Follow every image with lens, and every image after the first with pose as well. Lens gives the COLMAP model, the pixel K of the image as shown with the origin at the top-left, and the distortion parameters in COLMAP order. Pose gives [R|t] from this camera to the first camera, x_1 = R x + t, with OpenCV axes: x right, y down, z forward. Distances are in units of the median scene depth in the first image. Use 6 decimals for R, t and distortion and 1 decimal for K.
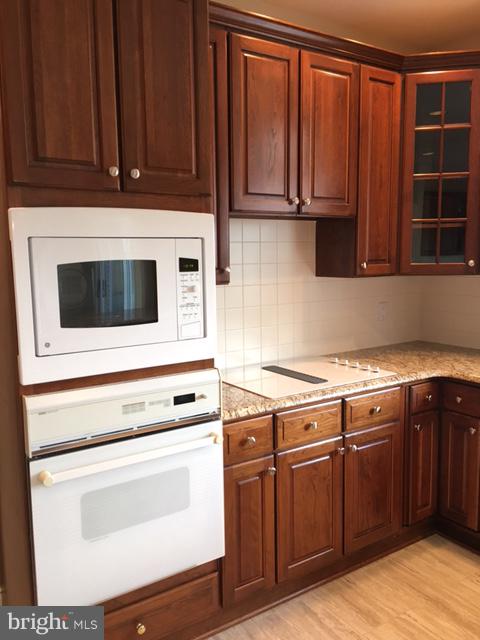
lens RADIAL K [[544.3, 0, 240.0], [0, 544.3, 320.0], [0, 0, 1]] dist [0.088668, -0.117152]
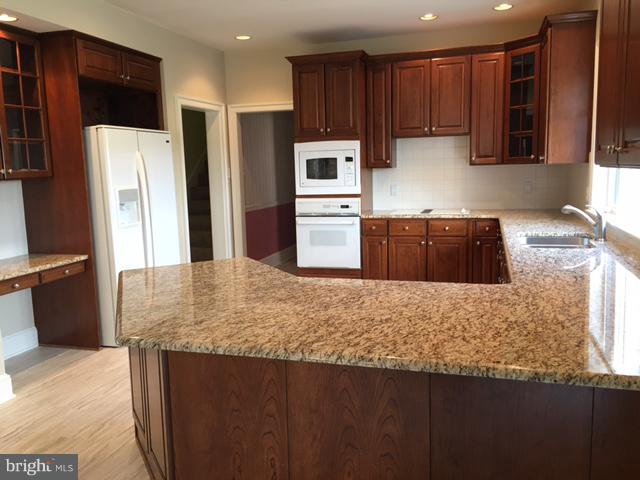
lens RADIAL K [[544.3, 0, 320.0], [0, 544.3, 240.0], [0, 0, 1]] dist [0.088668, -0.117152]
pose [[0.639073, 0.099920, -0.762629, 1.989453], [-0.075327, 0.994890, 0.067228, 0.135490], [0.765449, 0.014483, 0.643334, -0.921682]]
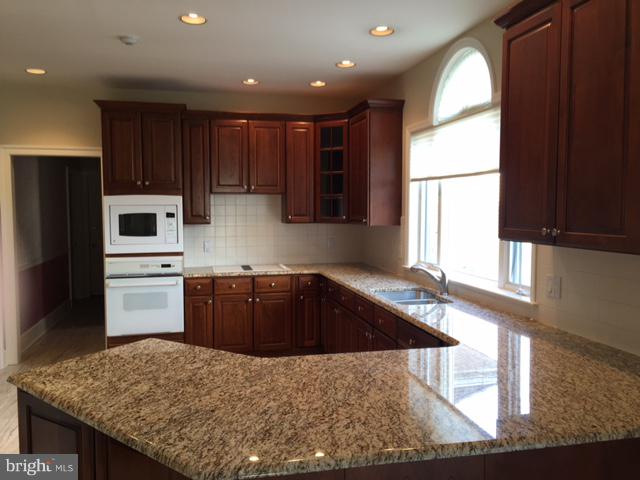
lens RADIAL K [[544.3, 0, 320.0], [0, 544.3, 240.0], [0, 0, 1]] dist [0.088668, -0.117152]
pose [[0.936796, 0.032862, -0.348328, 1.500837], [-0.052800, 0.997456, -0.047900, 0.107111], [0.345868, 0.063265, 0.936148, -1.218052]]
